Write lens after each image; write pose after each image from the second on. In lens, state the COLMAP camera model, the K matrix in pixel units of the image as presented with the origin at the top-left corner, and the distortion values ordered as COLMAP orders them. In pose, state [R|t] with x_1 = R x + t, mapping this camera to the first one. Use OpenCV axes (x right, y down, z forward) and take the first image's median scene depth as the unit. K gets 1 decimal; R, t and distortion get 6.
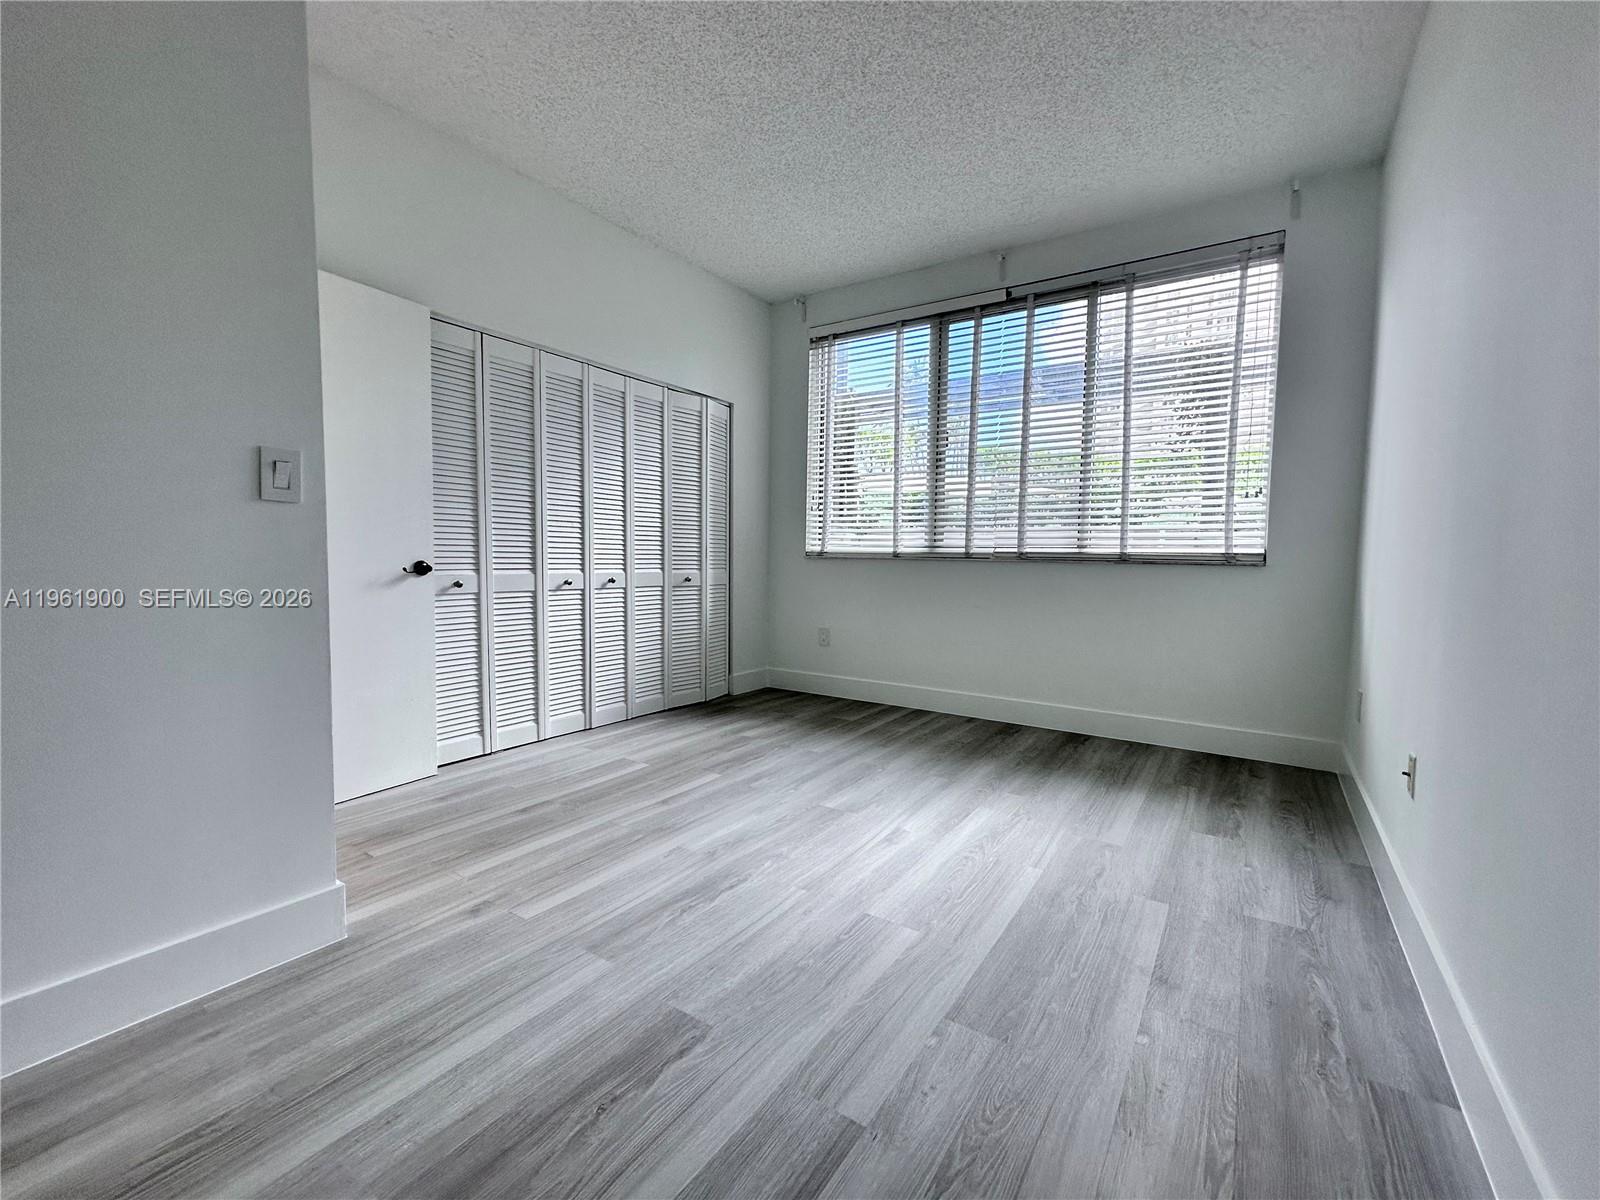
lens RADIAL K [[650.7, 0, 797.0], [0, 650.7, 601.0], [0, 0, 1]] dist [-0.002884, 0.000406]
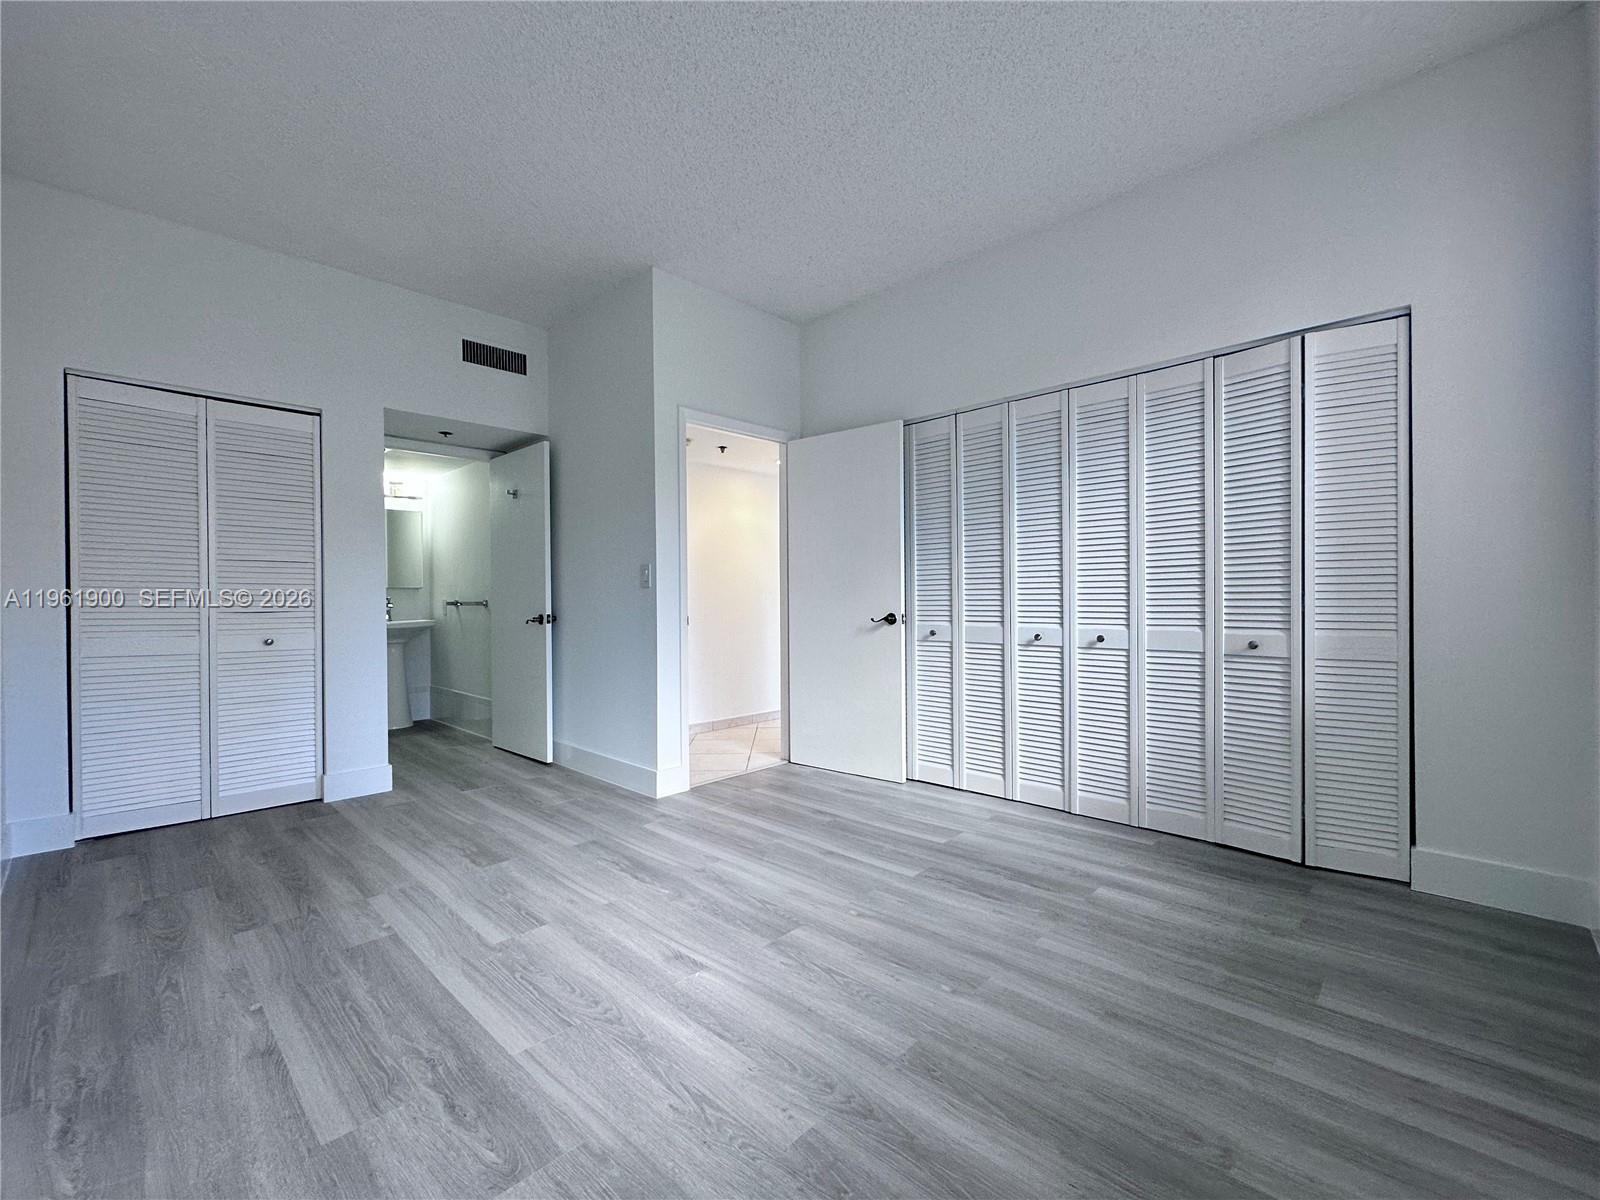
lens RADIAL K [[650.7, 0, 797.0], [0, 650.7, 601.0], [0, 0, 1]] dist [-0.002884, 0.000406]
pose [[-0.132290, -0.013769, -0.991115, 0.737883], [-0.062431, 0.998034, -0.005533, -0.065992], [0.989243, 0.061144, -0.132890, 0.968399]]
